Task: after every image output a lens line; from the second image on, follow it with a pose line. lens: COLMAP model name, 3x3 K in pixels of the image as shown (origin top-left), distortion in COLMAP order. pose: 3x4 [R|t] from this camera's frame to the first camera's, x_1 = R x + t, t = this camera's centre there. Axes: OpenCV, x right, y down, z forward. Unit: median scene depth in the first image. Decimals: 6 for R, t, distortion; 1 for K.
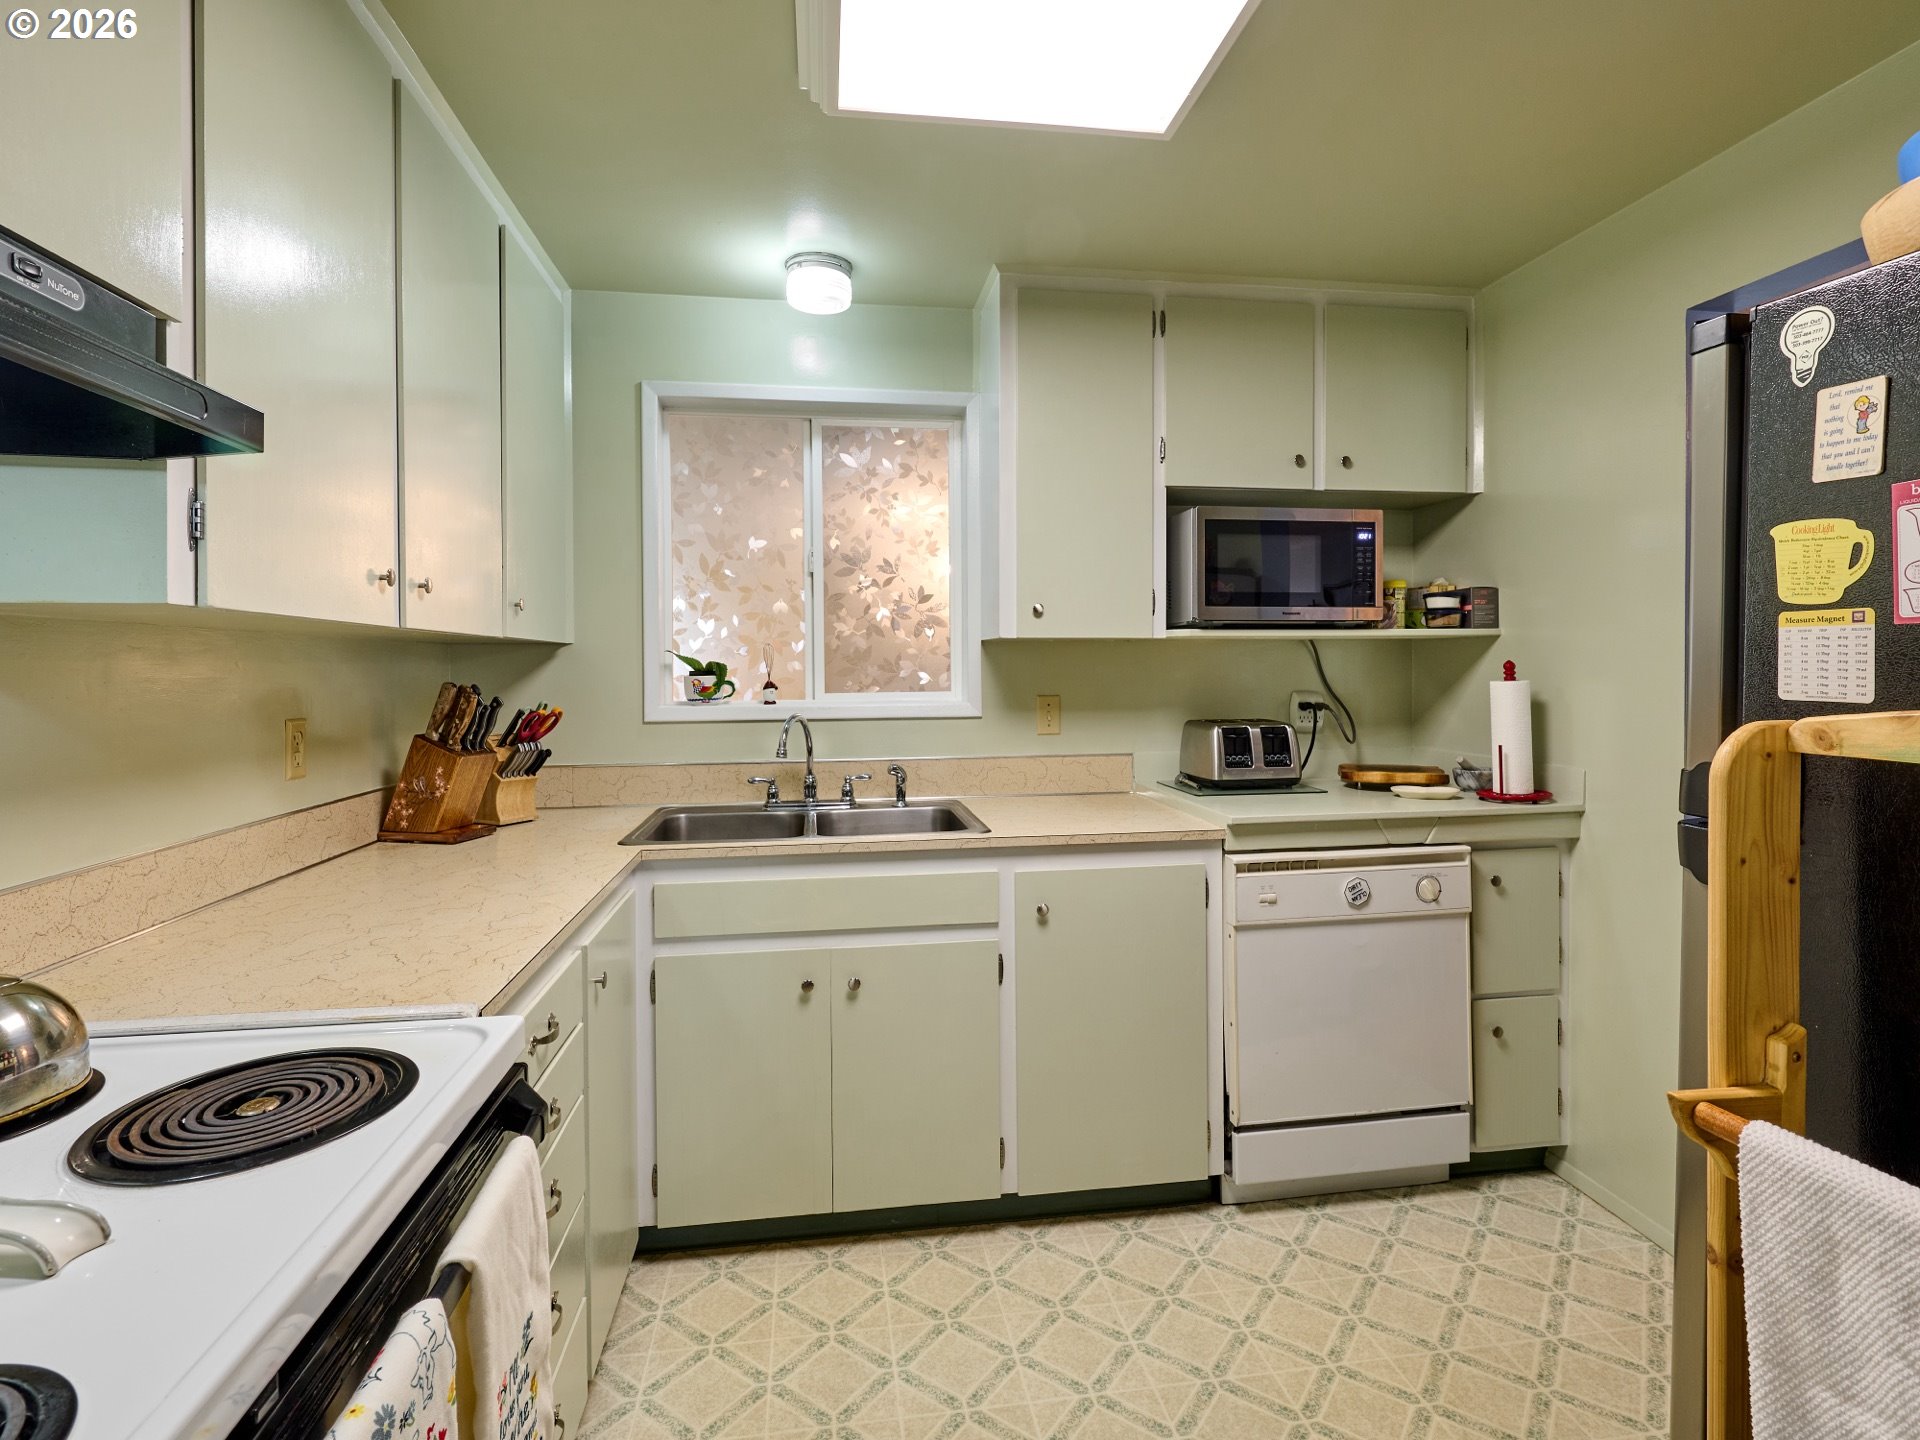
lens RADIAL K [[892.5, 0, 961.3], [0, 892.5, 674.2], [0, 0, 1]] dist [-0.000253, 0.000033]
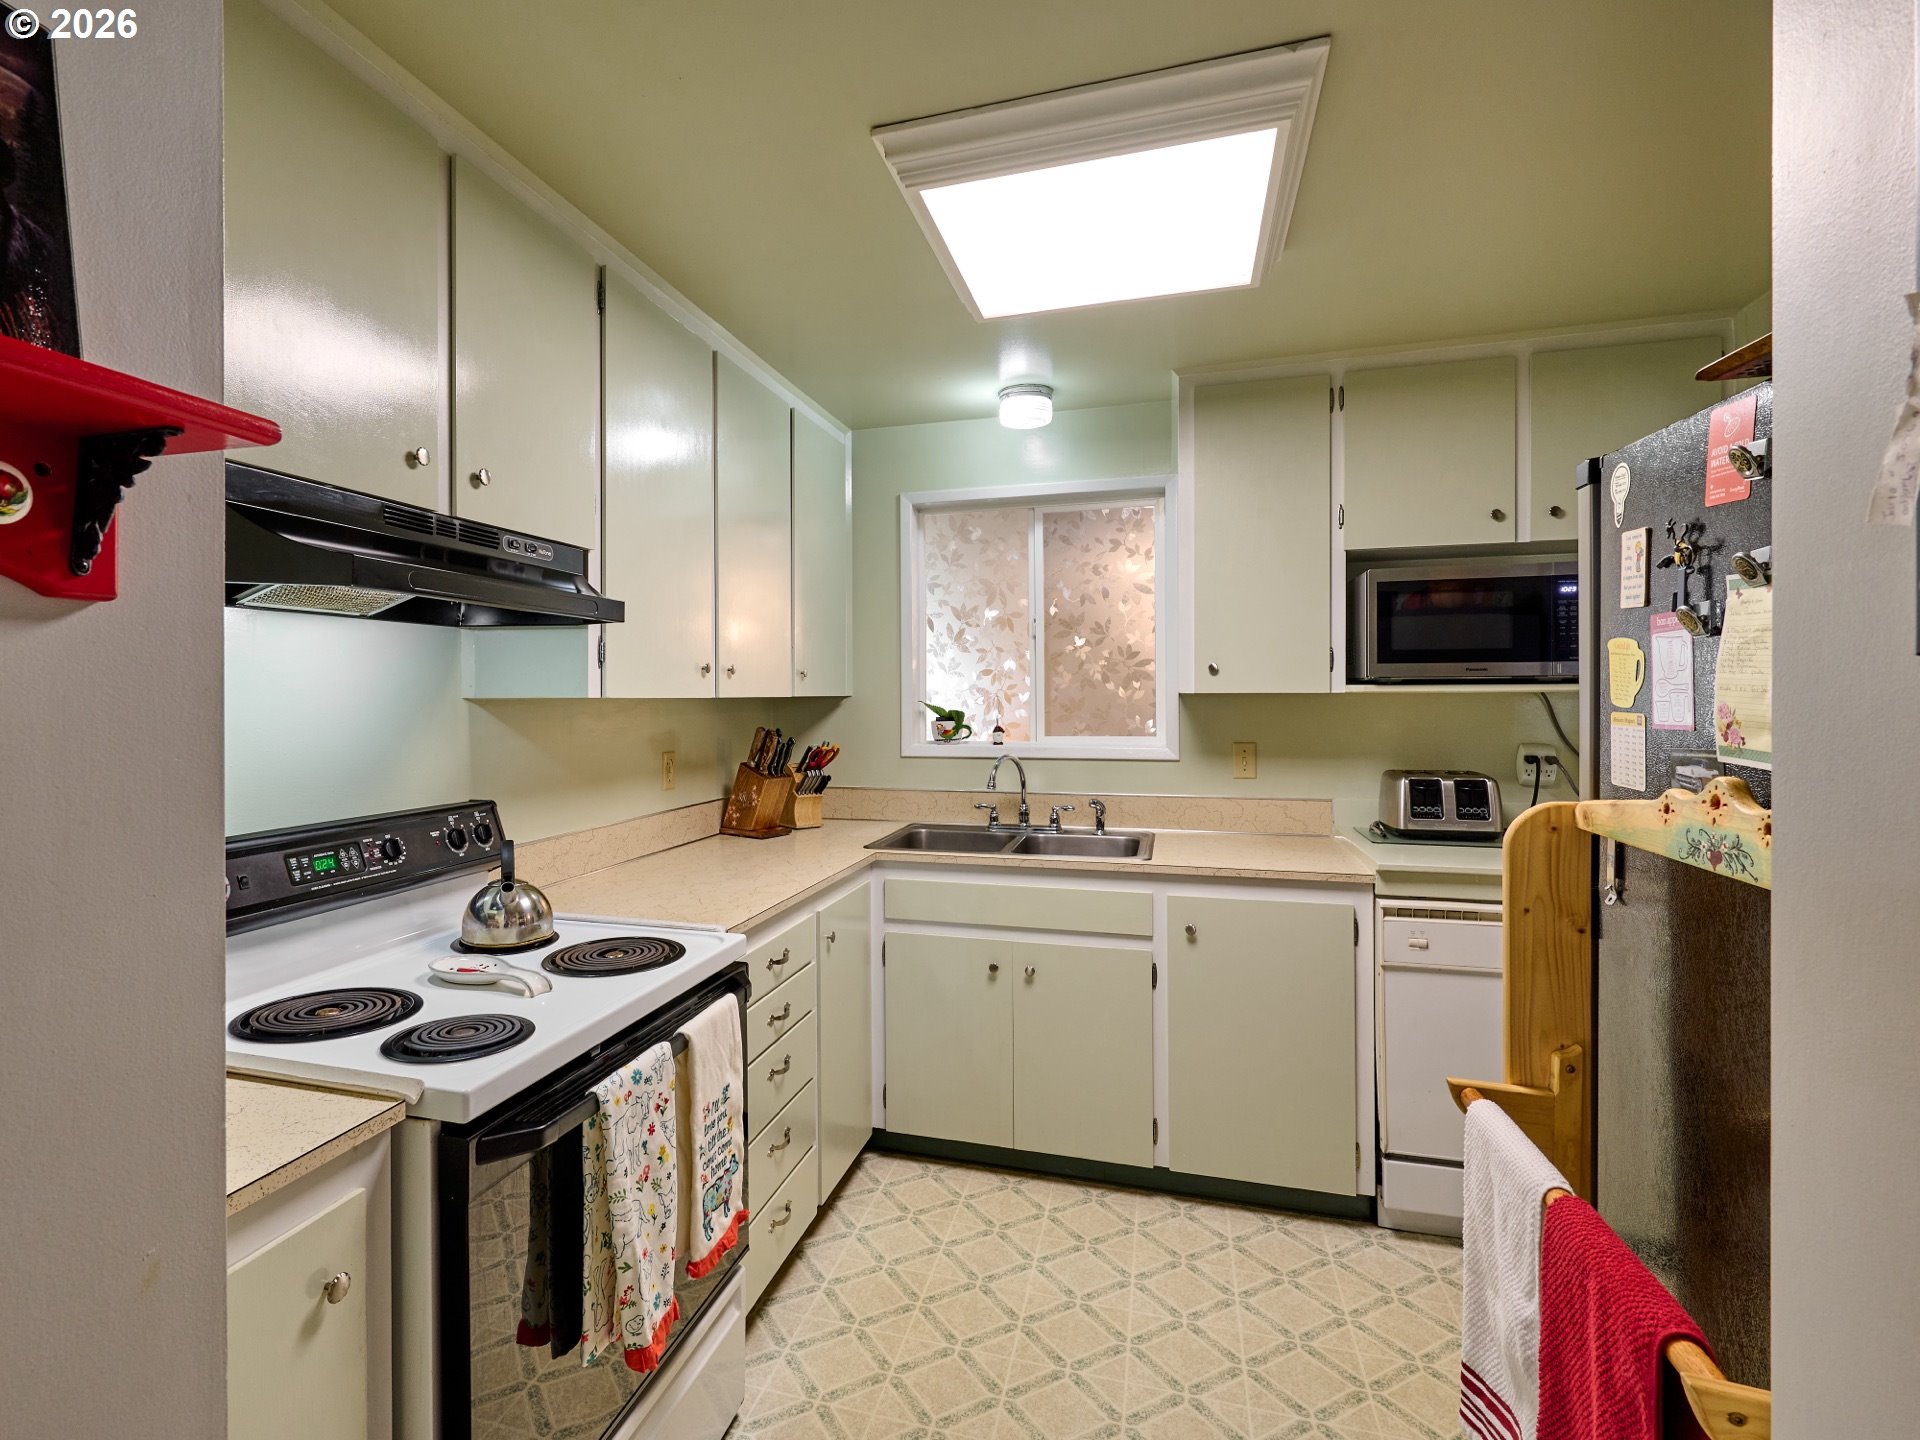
lens RADIAL K [[937.1, 0, 959.1], [0, 937.1, 697.3], [0, 0, 1]] dist [-0.000211, -0.000105]
pose [[0.919099, 0.006964, -0.393965, 0.270006], [-0.006242, 0.999976, 0.003112, -0.039005], [0.393977, -0.000401, 0.919120, -0.227881]]
